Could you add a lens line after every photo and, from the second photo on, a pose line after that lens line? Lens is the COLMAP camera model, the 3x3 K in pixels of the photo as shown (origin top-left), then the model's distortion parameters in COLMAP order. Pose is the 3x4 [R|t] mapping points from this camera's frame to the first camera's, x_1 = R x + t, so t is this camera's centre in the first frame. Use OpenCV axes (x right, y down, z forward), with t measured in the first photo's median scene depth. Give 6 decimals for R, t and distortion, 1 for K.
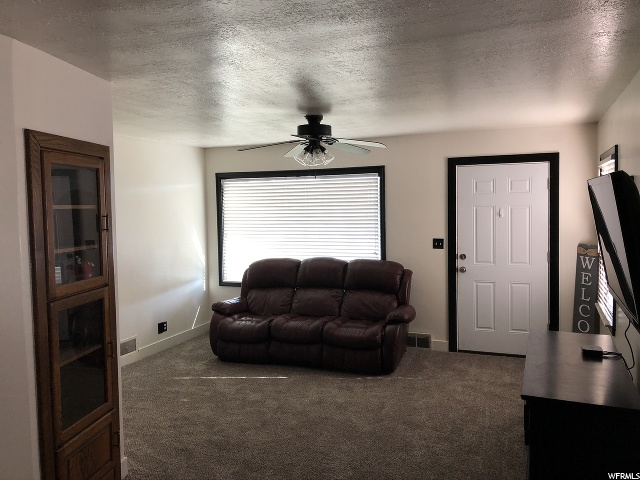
lens RADIAL K [[526.3, 0, 322.9], [0, 526.3, 240.2], [0, 0, 1]] dist [0.027835, -0.014135]
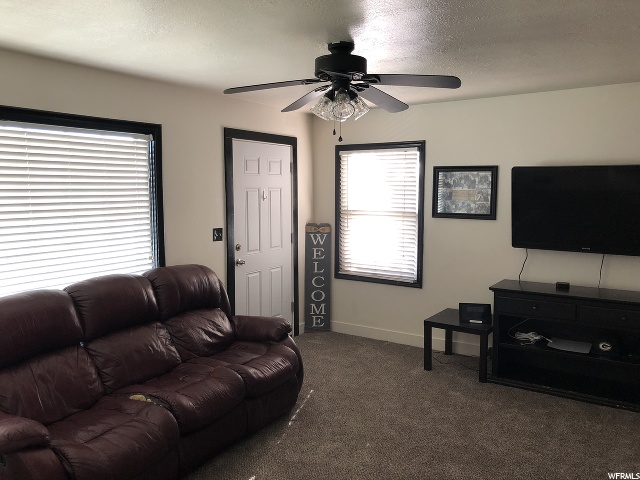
lens RADIAL K [[526.3, 0, 323.9], [0, 526.3, 240.1], [0, 0, 1]] dist [0.027835, -0.014135]
pose [[0.151626, -0.085909, 0.984698, -0.674674], [0.057253, 0.995307, 0.078019, -0.047571], [-0.986778, 0.044547, 0.155833, 0.902947]]
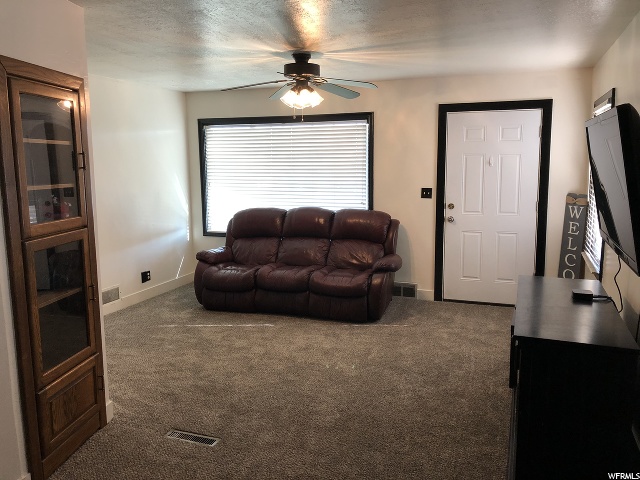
lens RADIAL K [[526.3, 0, 322.5], [0, 526.3, 241.4], [0, 0, 1]] dist [0.027835, -0.014135]
pose [[0.999561, 0.004391, 0.029306, -0.005191], [-0.006815, 0.996515, 0.083140, 0.020057], [-0.028839, -0.083303, 0.996107, 0.021037]]
